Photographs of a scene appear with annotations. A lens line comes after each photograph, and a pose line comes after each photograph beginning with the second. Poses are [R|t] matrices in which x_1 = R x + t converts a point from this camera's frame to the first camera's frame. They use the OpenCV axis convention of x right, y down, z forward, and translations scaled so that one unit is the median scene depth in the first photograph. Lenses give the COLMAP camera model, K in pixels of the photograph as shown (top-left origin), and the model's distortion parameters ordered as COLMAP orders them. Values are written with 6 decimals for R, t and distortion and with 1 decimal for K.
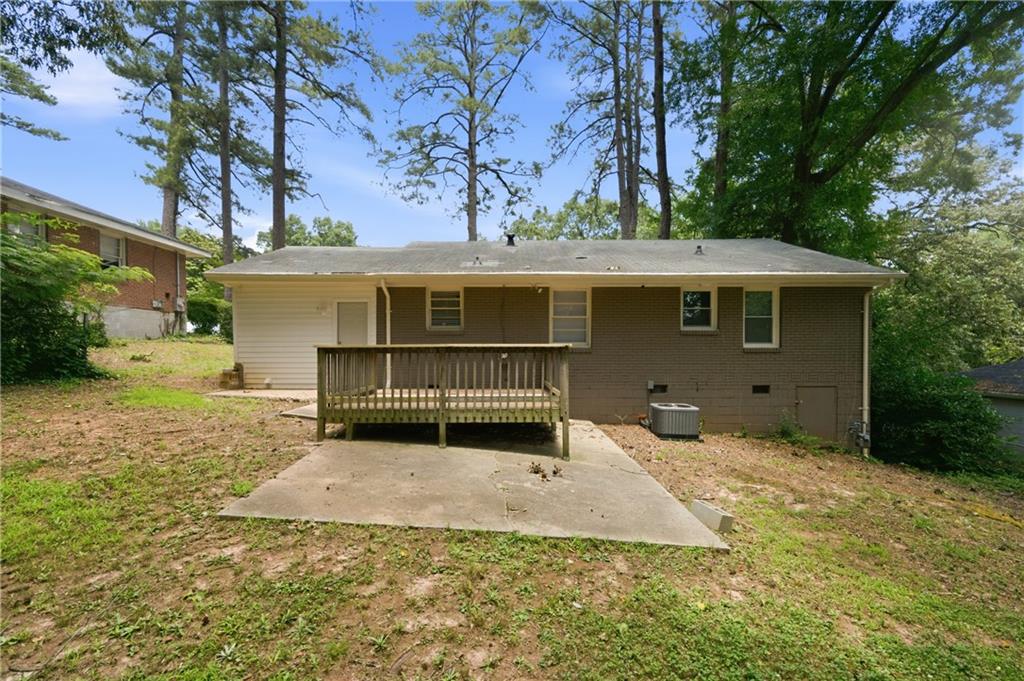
lens RADIAL K [[438.5, 0, 536.8], [0, 438.5, 321.1], [0, 0, 1]] dist [-0.000312, -0.000600]
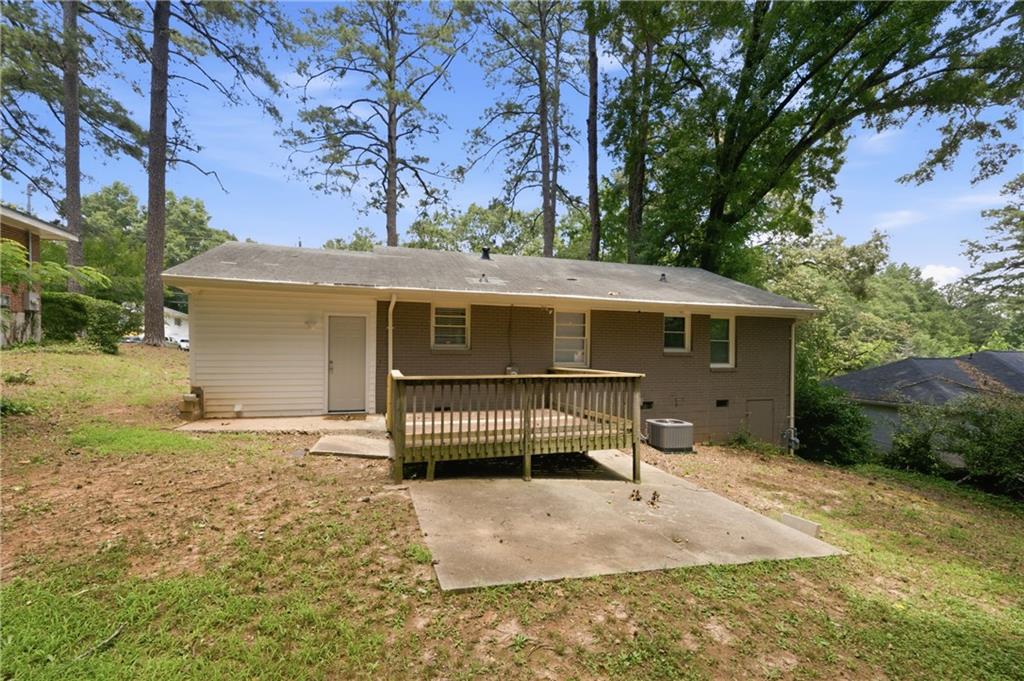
lens RADIAL K [[438.5, 0, 536.8], [0, 438.5, 321.1], [0, 0, 1]] dist [-0.000312, -0.000600]
pose [[0.953881, 0.032487, 0.298421, -0.305862], [-0.031675, 0.999470, -0.007559, -0.037442], [-0.298508, -0.002242, 0.954404, 0.035464]]
